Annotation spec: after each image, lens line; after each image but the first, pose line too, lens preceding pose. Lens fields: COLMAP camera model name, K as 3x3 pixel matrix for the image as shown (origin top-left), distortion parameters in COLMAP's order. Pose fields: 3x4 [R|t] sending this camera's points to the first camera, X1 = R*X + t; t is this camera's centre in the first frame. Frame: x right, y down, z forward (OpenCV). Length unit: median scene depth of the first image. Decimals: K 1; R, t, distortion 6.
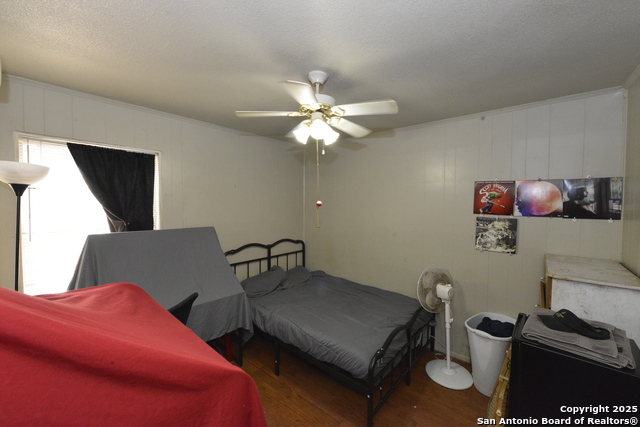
lens RADIAL K [[254.1, 0, 319.8], [0, 254.1, 211.0], [0, 0, 1]] dist [-0.009487, -0.000722]
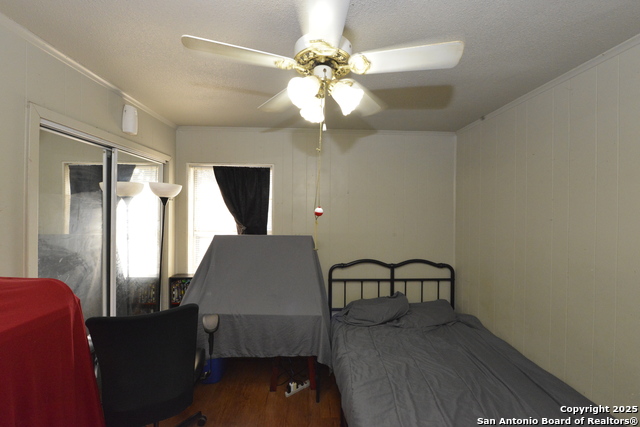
lens RADIAL K [[254.1, 0, 319.1], [0, 254.1, 211.2], [0, 0, 1]] dist [-0.009487, -0.000722]
pose [[0.681299, 0.004749, -0.731990, 0.241074], [-0.029742, 0.999333, -0.021199, -0.009206], [0.731401, 0.036214, 0.680986, 0.302712]]
